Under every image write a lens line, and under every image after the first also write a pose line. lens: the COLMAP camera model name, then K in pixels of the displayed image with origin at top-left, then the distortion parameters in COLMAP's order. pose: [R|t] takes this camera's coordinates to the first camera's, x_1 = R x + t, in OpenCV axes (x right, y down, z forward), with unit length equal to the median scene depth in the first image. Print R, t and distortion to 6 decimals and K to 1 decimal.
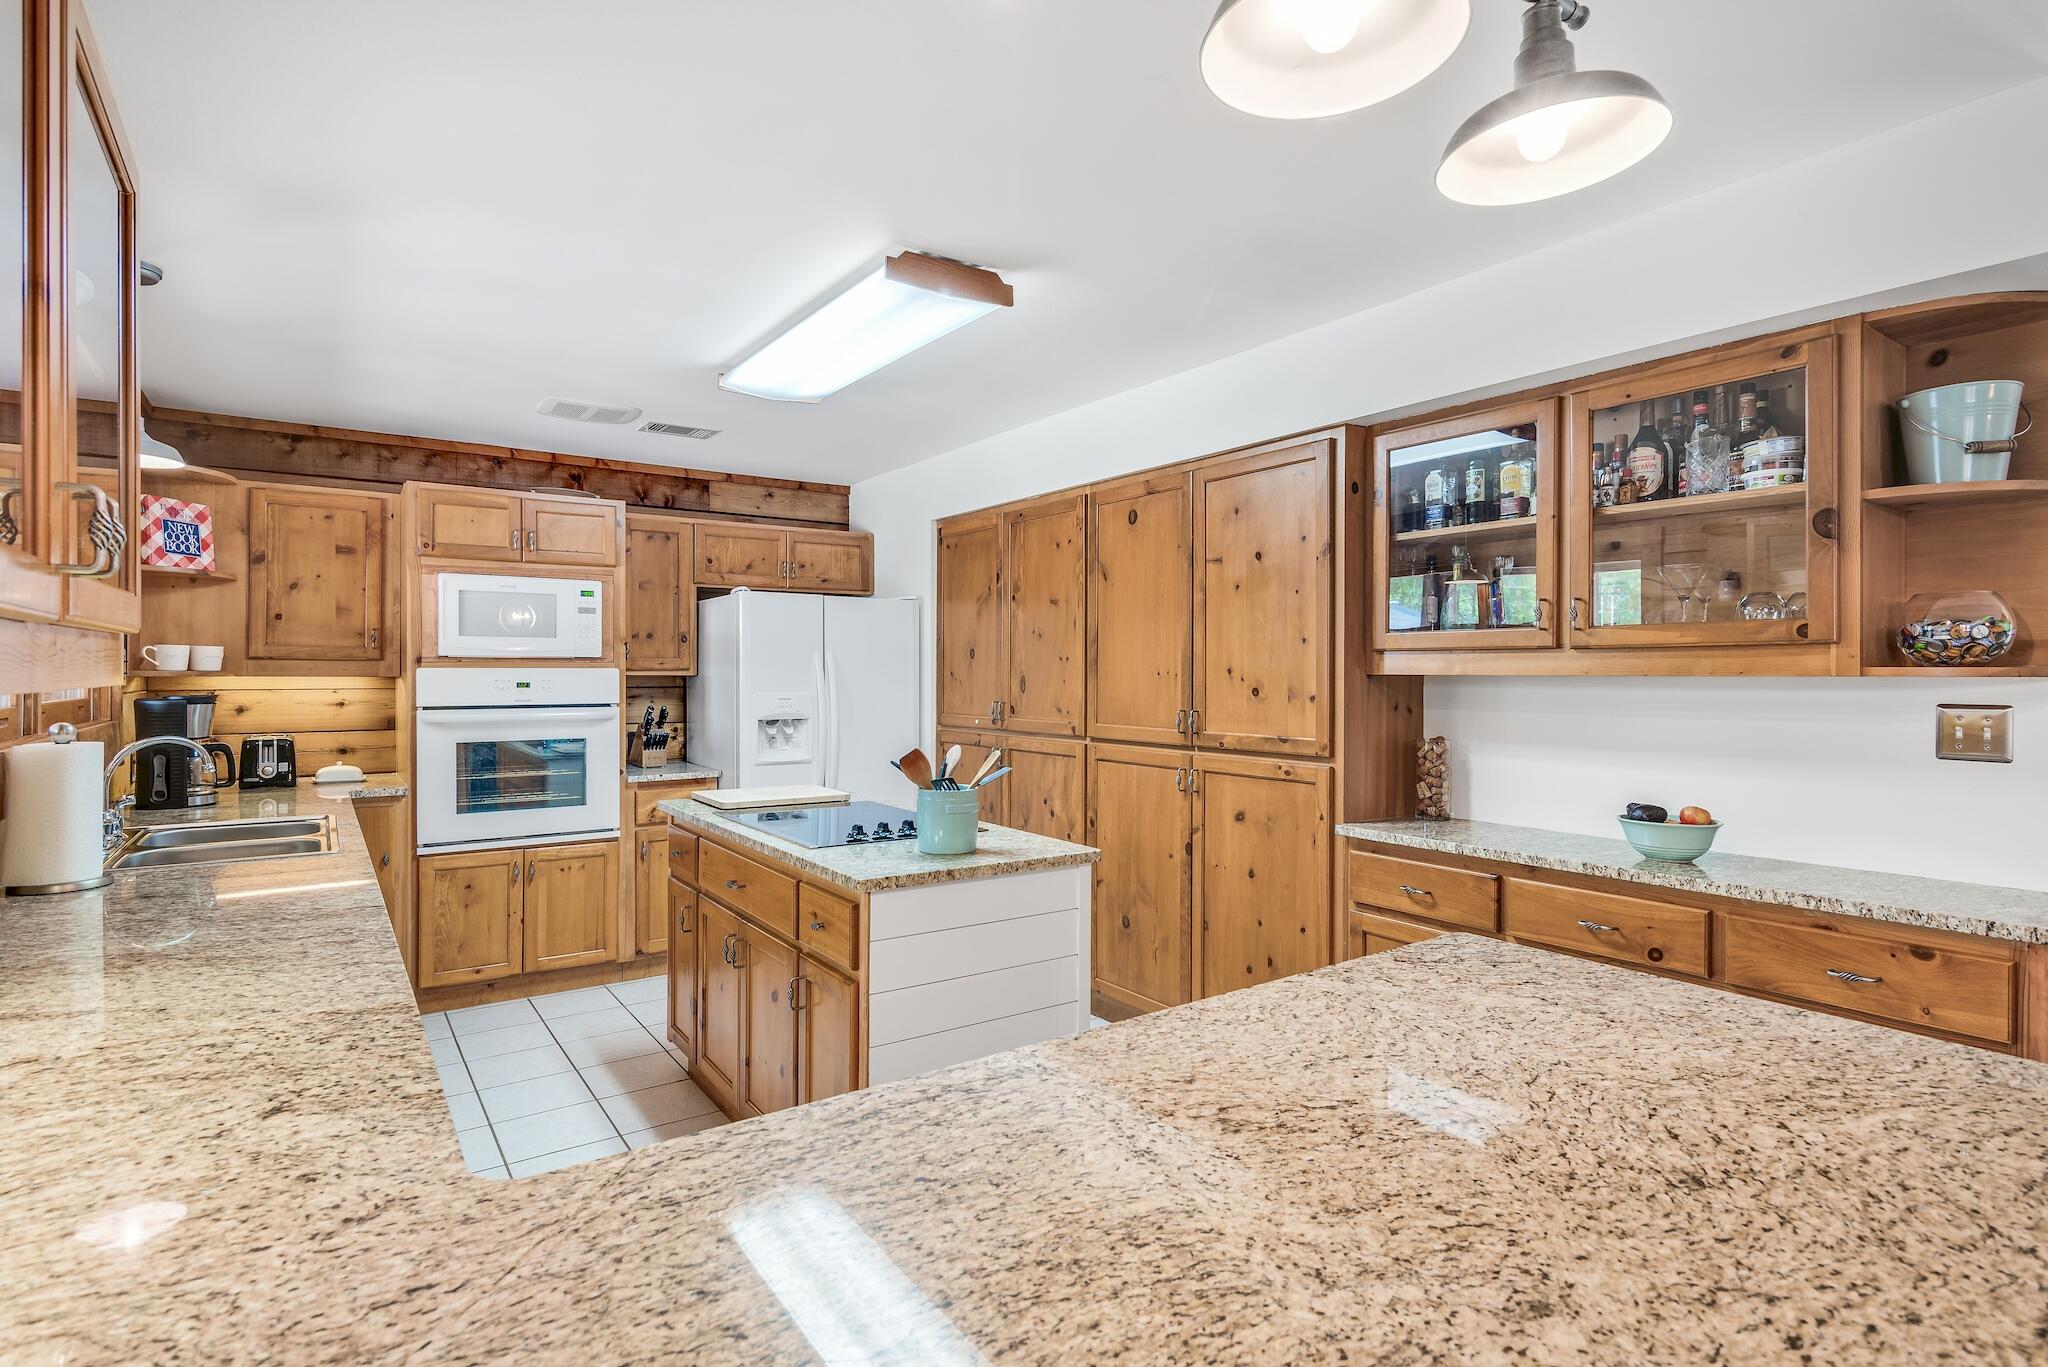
lens RADIAL K [[1027.5, 0, 1024.0], [0, 1027.5, 683.5], [0, 0, 1]] dist [-0.001262, -0.000866]
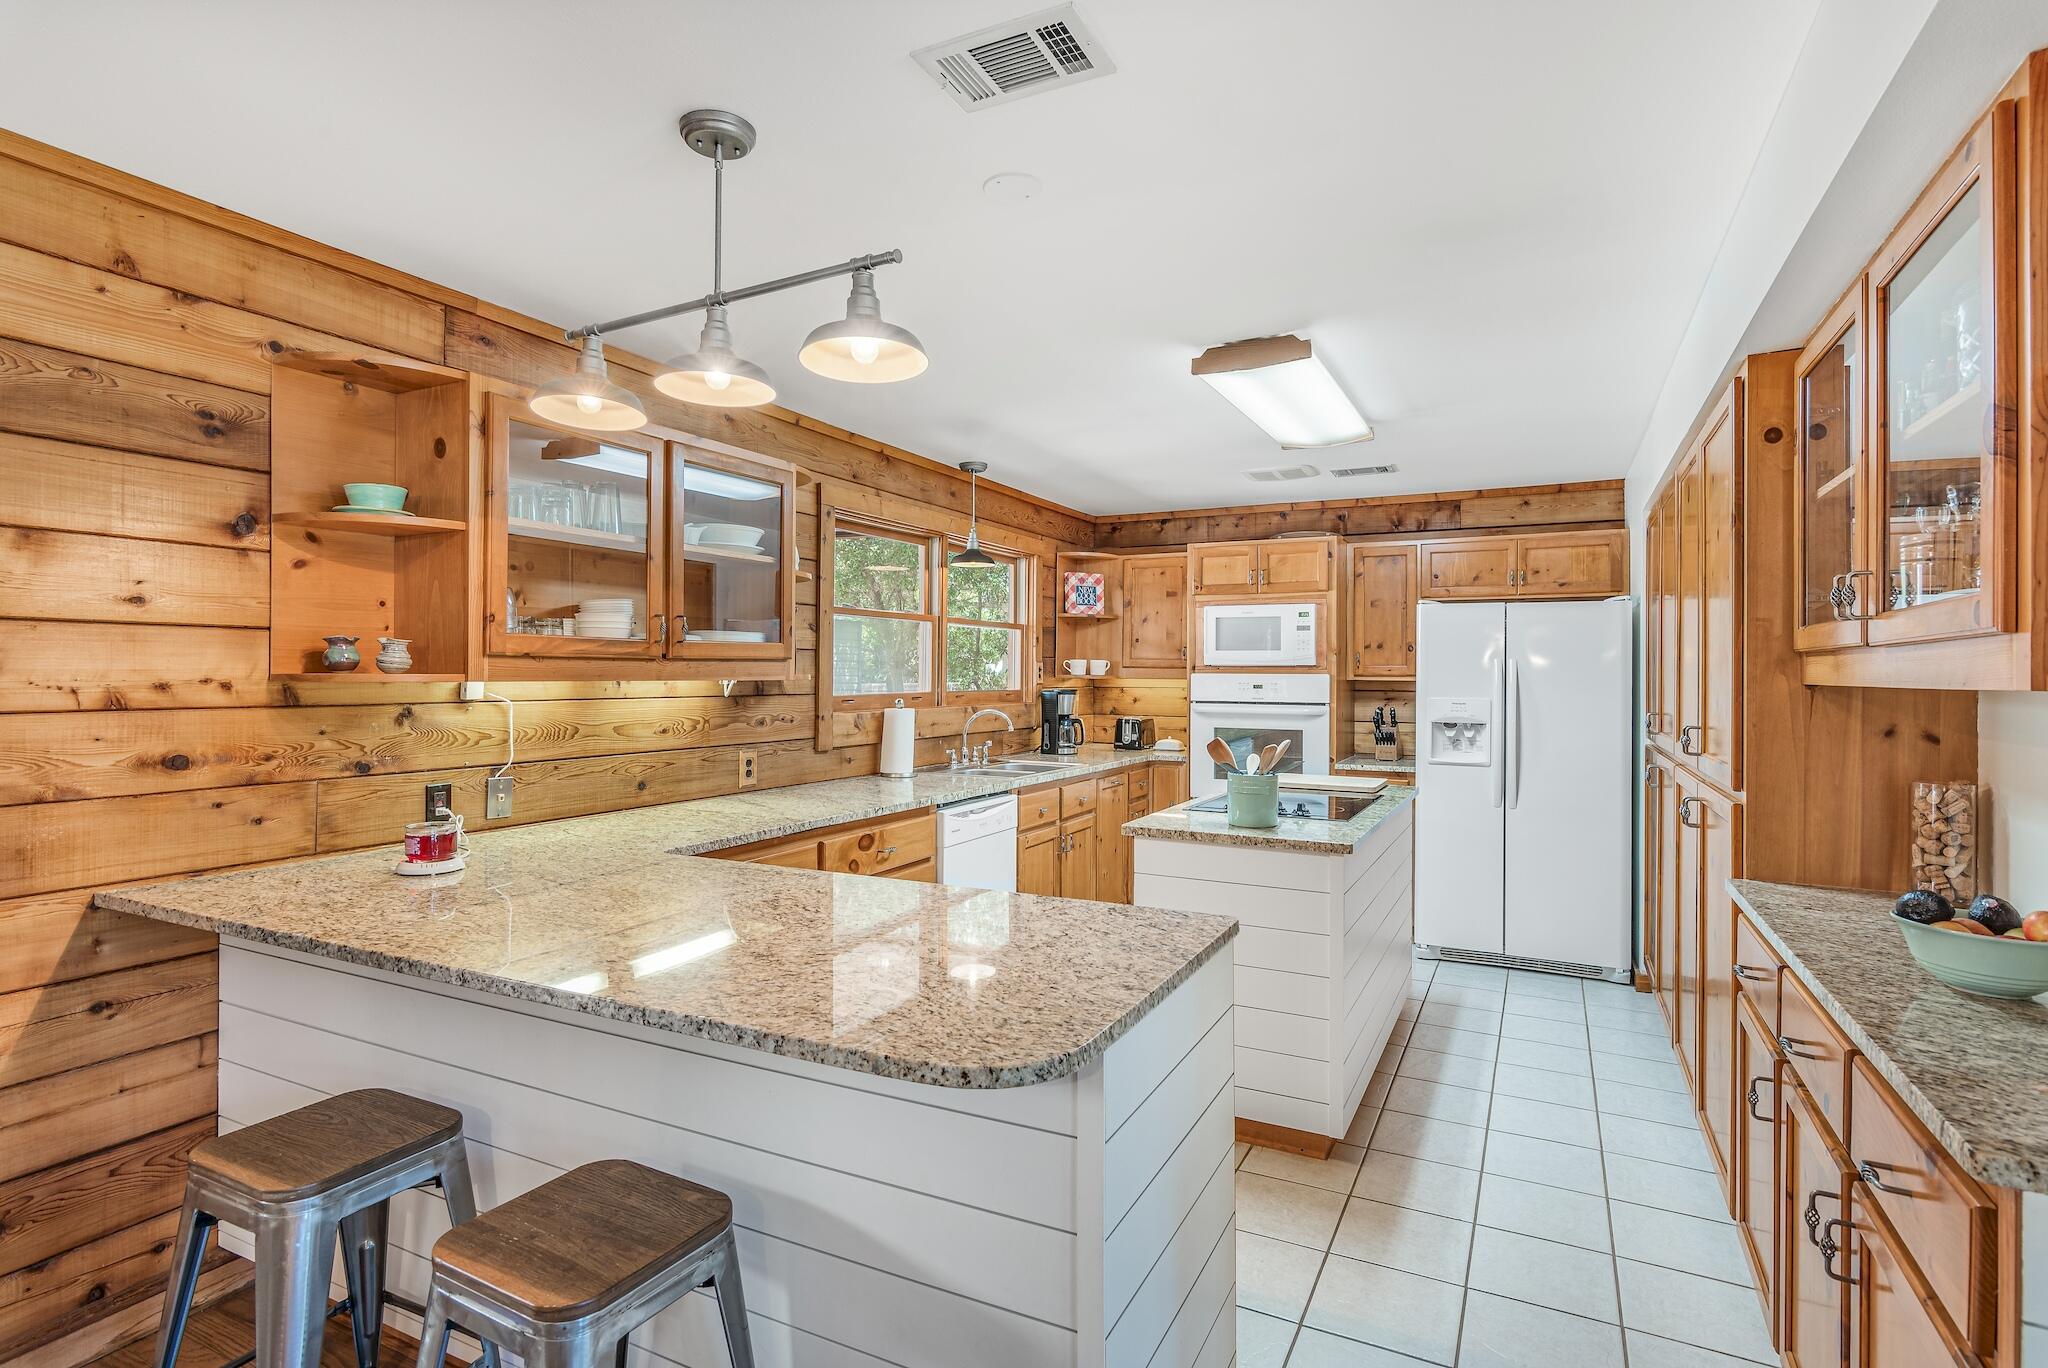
lens RADIAL K [[1027.5, 0, 1024.0], [0, 1027.5, 684.0], [0, 0, 1]] dist [-0.001262, -0.000866]
pose [[0.459874, 0.010965, -0.887916, 0.557854], [-0.015017, 0.999877, 0.004570, -0.003398], [0.887857, 0.011233, 0.459982, 0.126890]]
